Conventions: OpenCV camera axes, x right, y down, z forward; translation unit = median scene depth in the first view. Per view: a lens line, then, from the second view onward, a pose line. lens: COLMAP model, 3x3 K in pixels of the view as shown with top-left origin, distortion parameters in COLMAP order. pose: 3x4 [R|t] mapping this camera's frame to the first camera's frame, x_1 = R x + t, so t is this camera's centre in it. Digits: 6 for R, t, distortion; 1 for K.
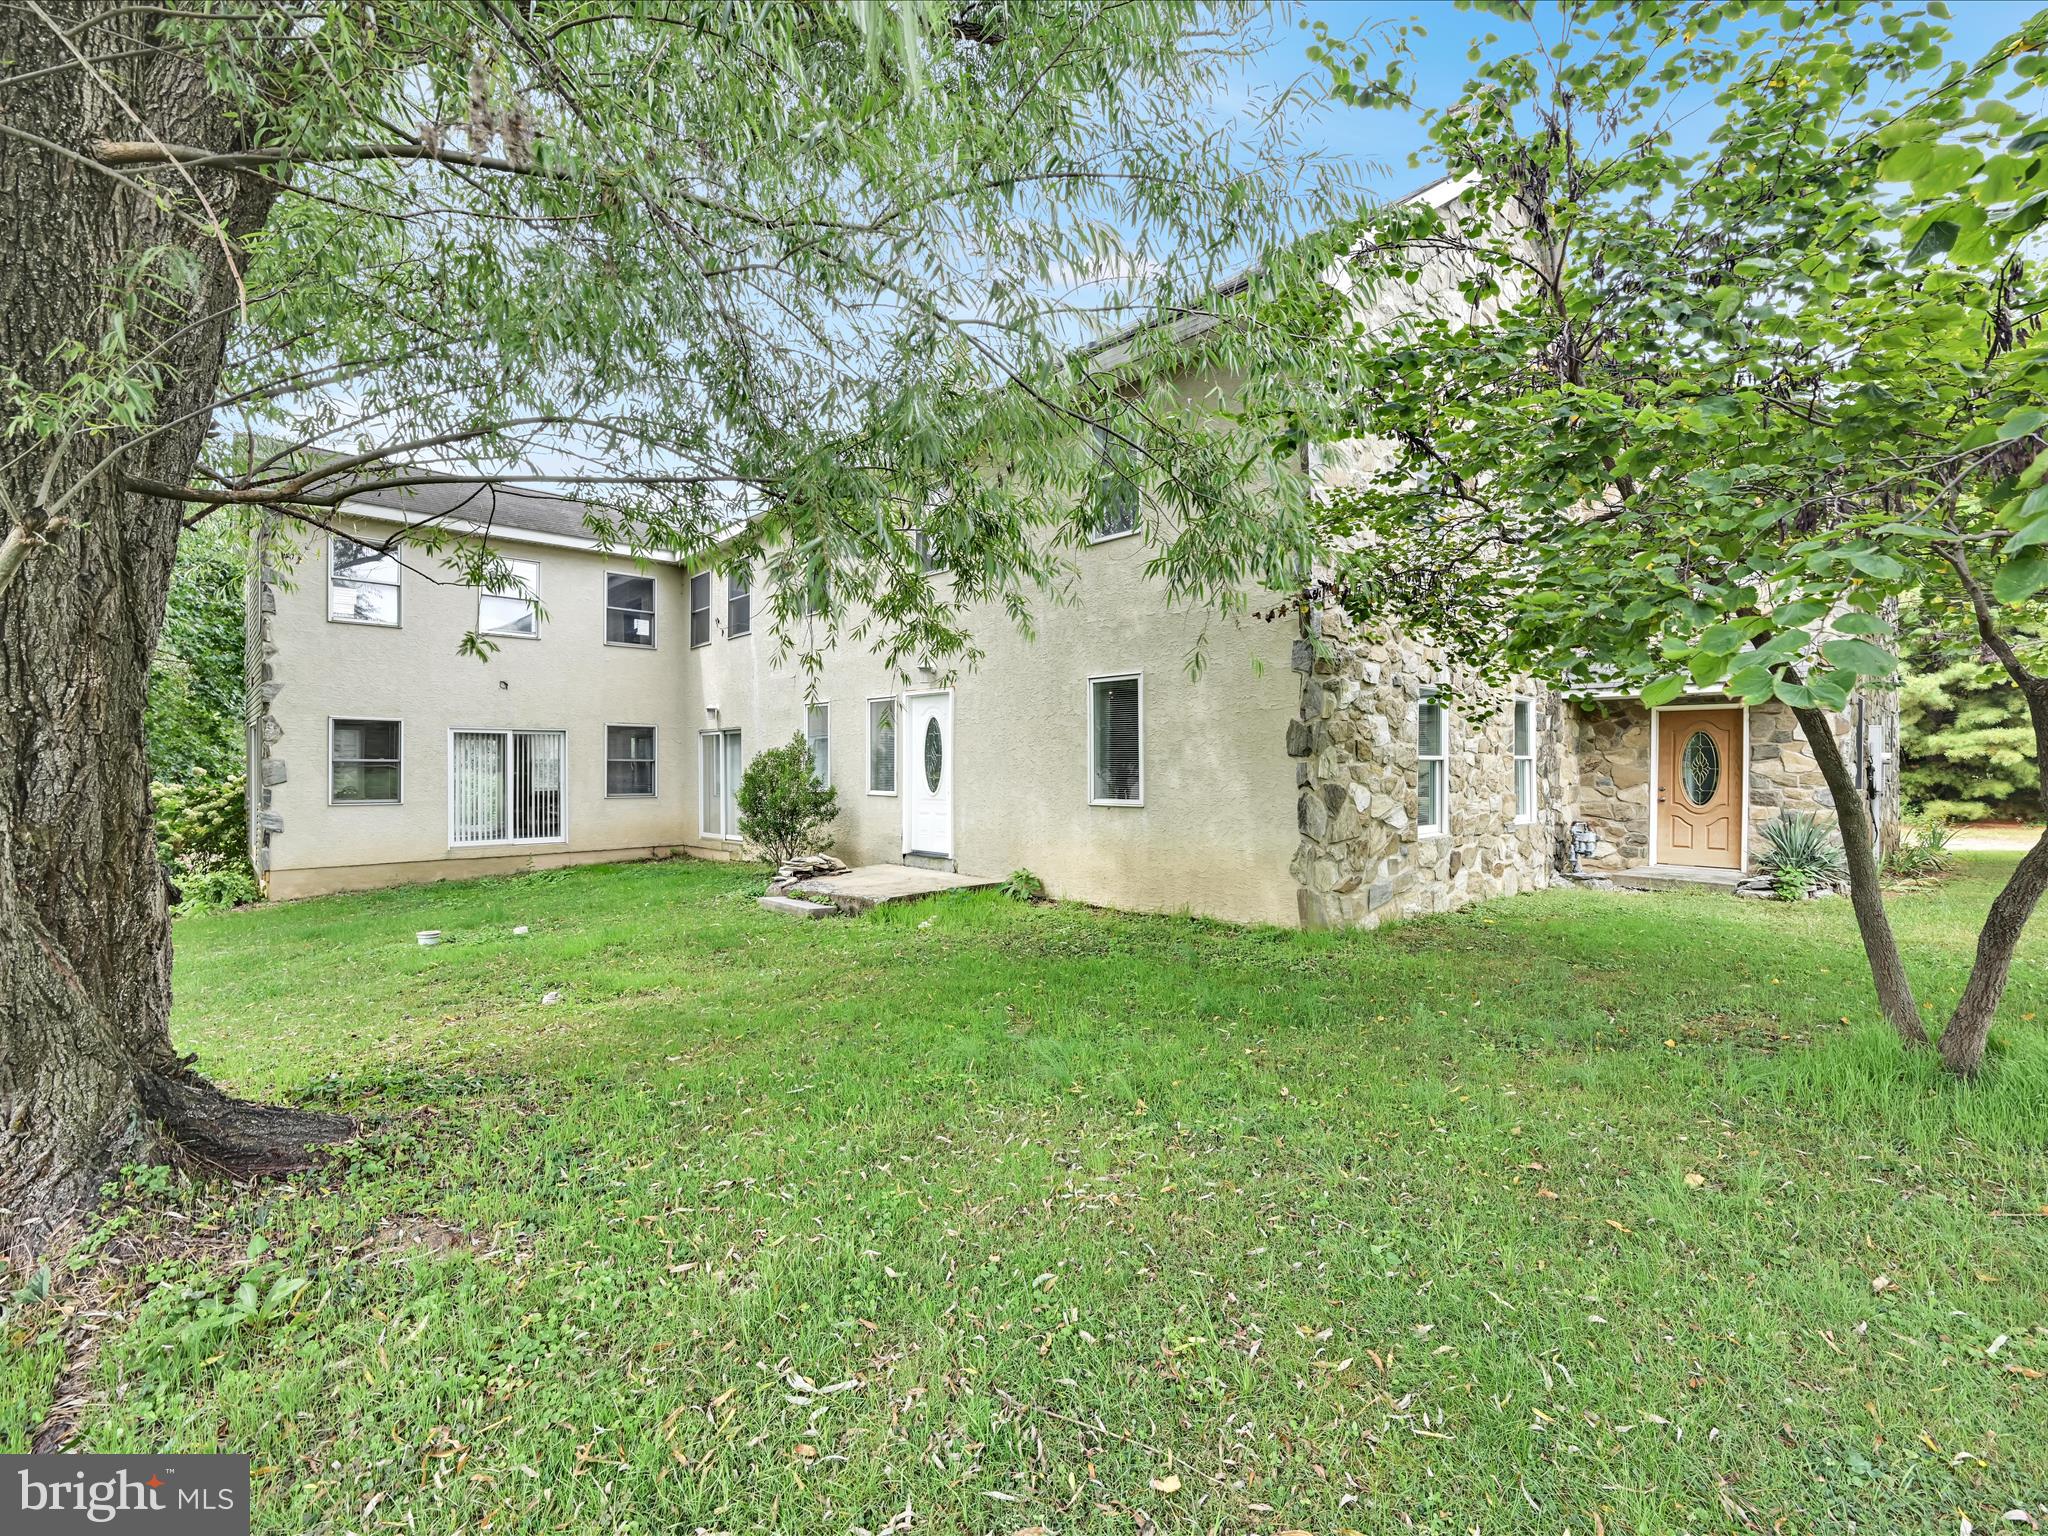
lens RADIAL K [[906.4, 0, 1024.0], [0, 906.4, 768.0], [0, 0, 1]] dist [0.001151, 0.000662]
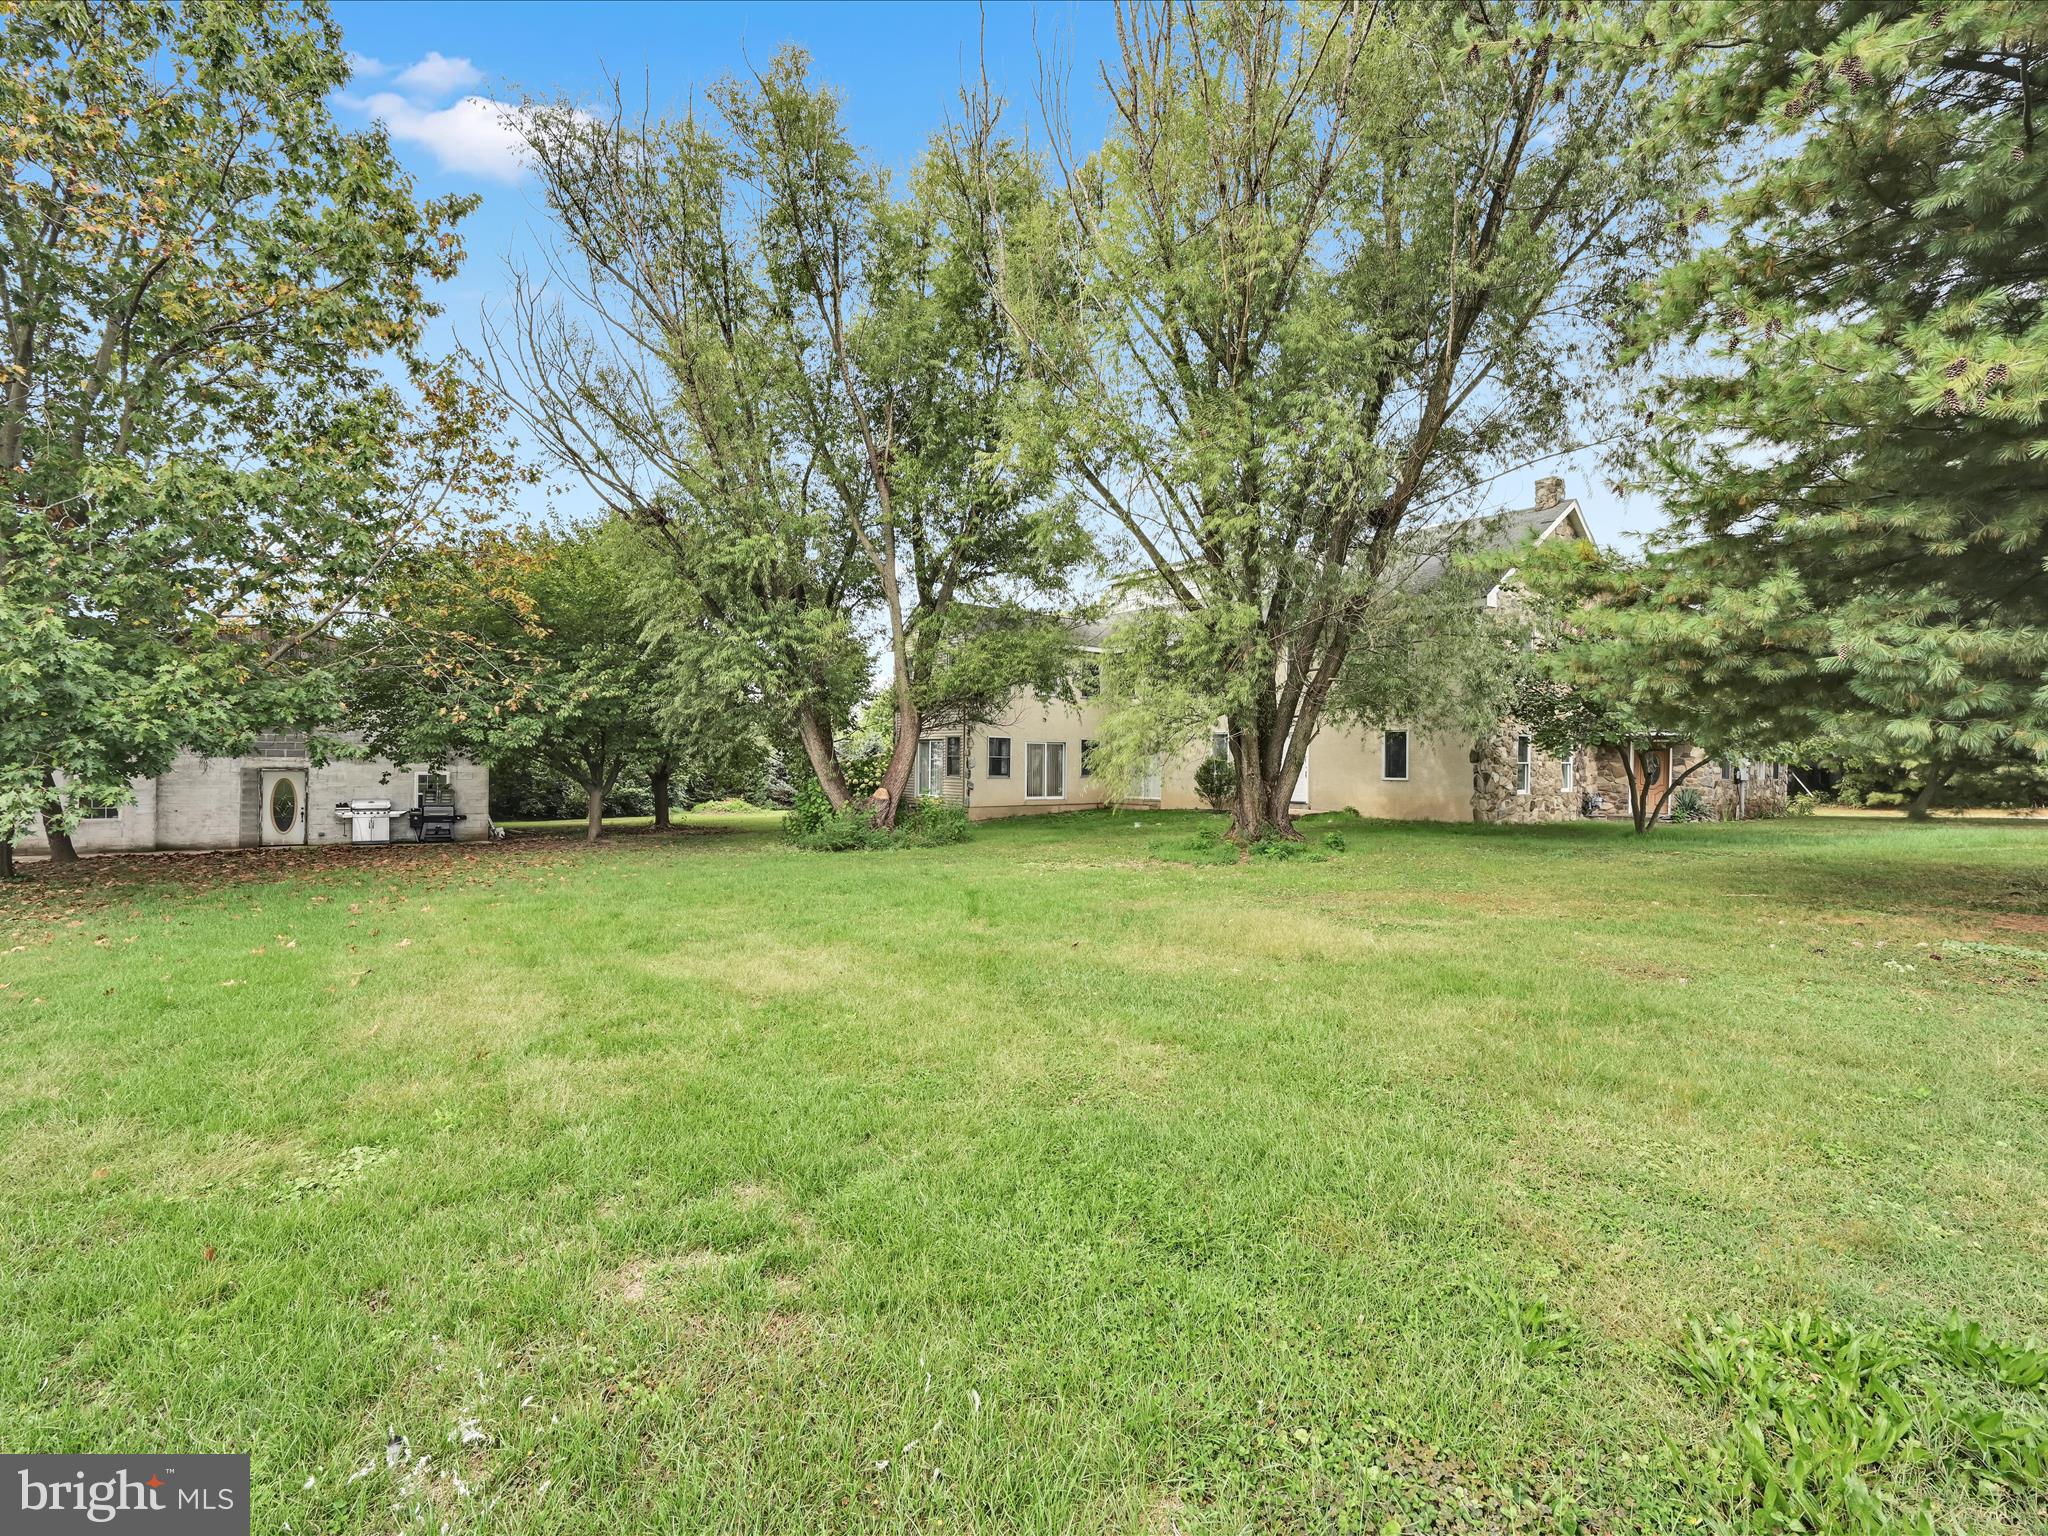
lens RADIAL K [[906.4, 0, 1024.0], [0, 906.4, 768.0], [0, 0, 1]] dist [0.001151, 0.000662]
pose [[0.996033, 0.010873, -0.088316, -0.627905], [-0.010306, 0.999923, 0.006873, -0.000267], [0.088384, -0.005935, 0.996069, -1.443875]]
